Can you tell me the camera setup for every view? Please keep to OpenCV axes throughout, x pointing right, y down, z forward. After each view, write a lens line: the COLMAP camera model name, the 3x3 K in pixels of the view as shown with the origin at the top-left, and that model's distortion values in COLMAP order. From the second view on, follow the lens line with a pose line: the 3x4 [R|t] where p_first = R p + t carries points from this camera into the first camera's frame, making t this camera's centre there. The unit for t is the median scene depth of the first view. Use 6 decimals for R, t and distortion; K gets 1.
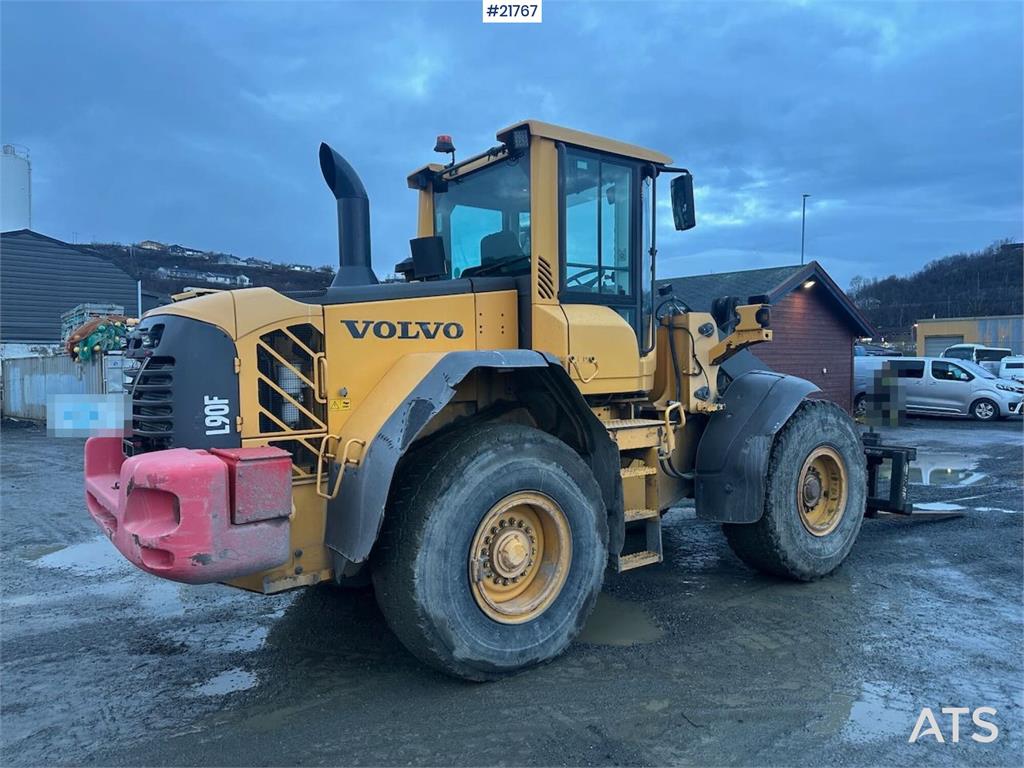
lens RADIAL K [[720.9, 0, 507.4], [0, 720.9, 379.4], [0, 0, 1]] dist [0.090325, -0.107776]
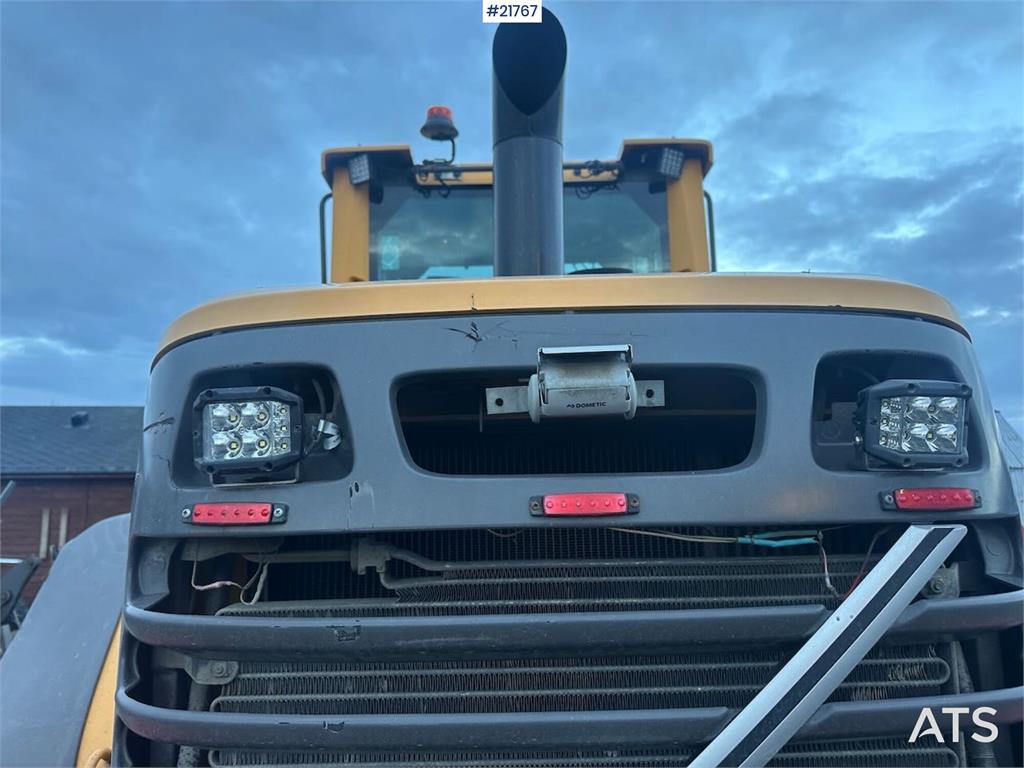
lens RADIAL K [[720.9, 0, 507.4], [0, 720.9, 379.4], [0, 0, 1]] dist [0.090325, -0.107776]
pose [[0.599090, 0.132083, 0.789712, -0.611245], [0.030016, 0.981902, -0.186998, -0.029928], [-0.800119, 0.135733, 0.584283, 0.851853]]
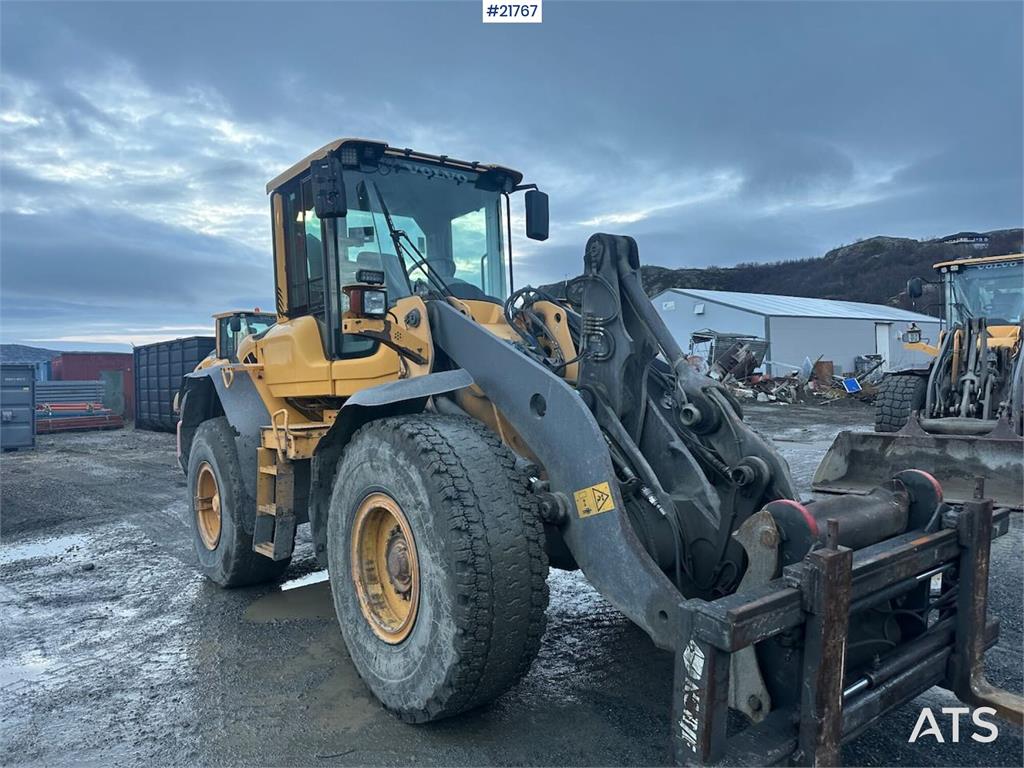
lens RADIAL K [[720.9, 0, 507.4], [0, 720.9, 379.4], [0, 0, 1]] dist [0.090325, -0.107776]
pose [[0.009004, 0.010779, -0.999901, 1.416028], [0.019852, 0.999743, 0.010956, -0.012280], [0.999762, -0.019949, 0.008787, 1.501787]]
